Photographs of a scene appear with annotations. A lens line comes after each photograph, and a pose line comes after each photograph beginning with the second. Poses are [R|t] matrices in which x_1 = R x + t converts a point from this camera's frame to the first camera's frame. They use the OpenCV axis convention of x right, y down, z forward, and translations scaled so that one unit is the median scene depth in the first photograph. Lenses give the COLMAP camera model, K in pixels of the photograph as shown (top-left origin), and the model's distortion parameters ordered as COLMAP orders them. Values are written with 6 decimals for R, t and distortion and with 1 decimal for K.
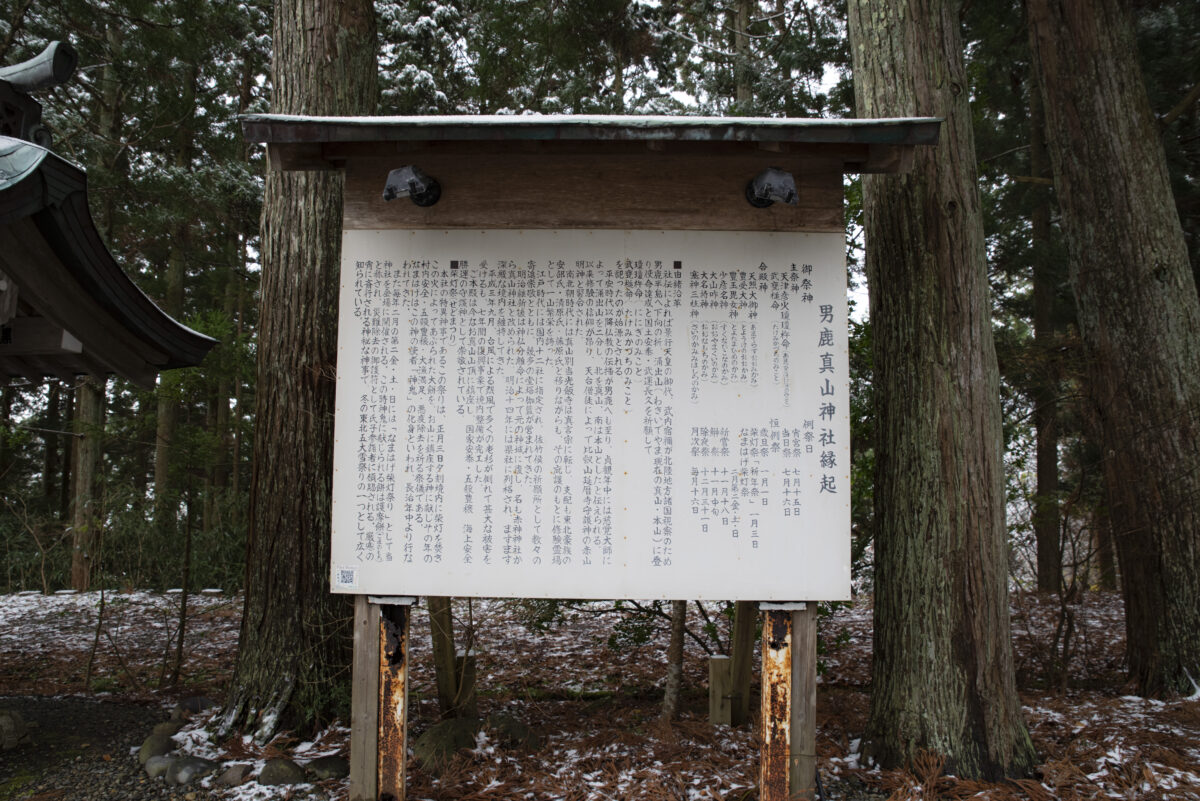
lens RADIAL K [[823.9, 0, 600.0], [0, 823.9, 400.5], [0, 0, 1]] dist [-0.135444, 0.100373]
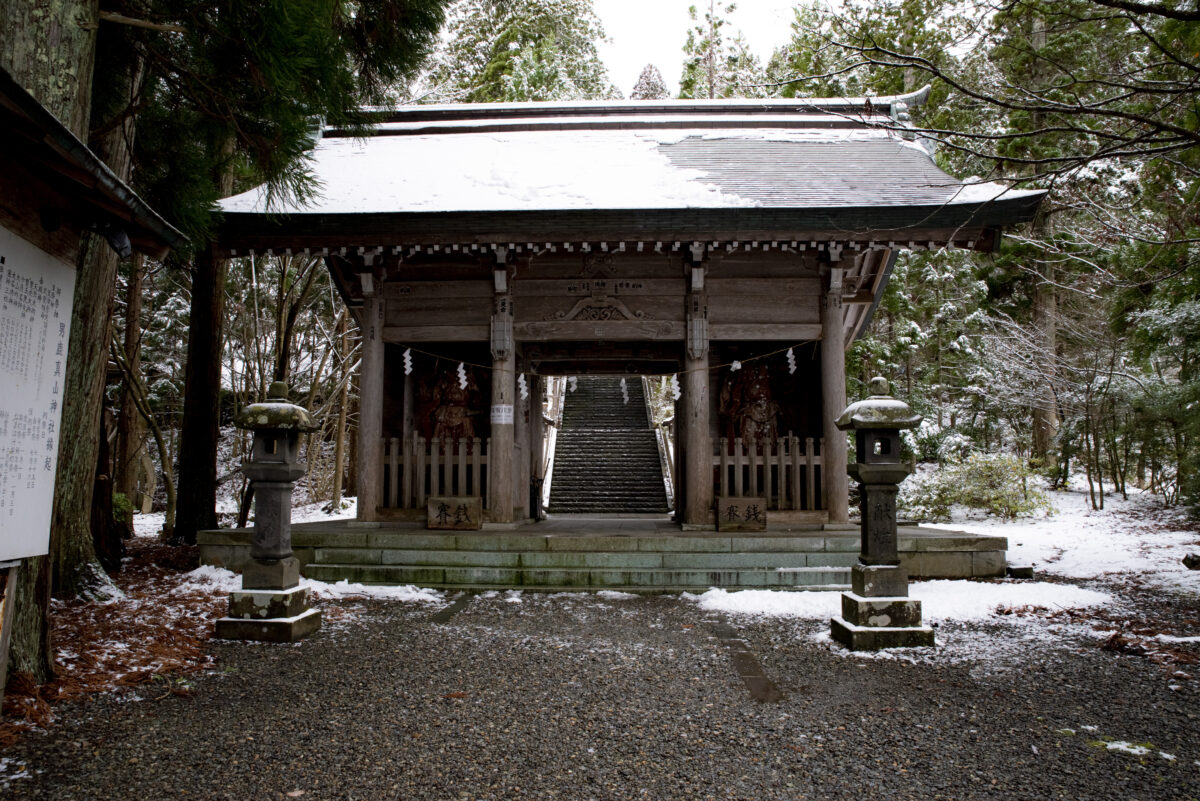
lens RADIAL K [[823.9, 0, 600.0], [0, 823.9, 400.5], [0, 0, 1]] dist [-0.135444, 0.100373]
pose [[-0.194975, 0.102503, 0.975437, -1.081441], [-0.120337, 0.984510, -0.127510, 0.058192], [-0.973398, -0.142242, -0.179620, 0.389668]]
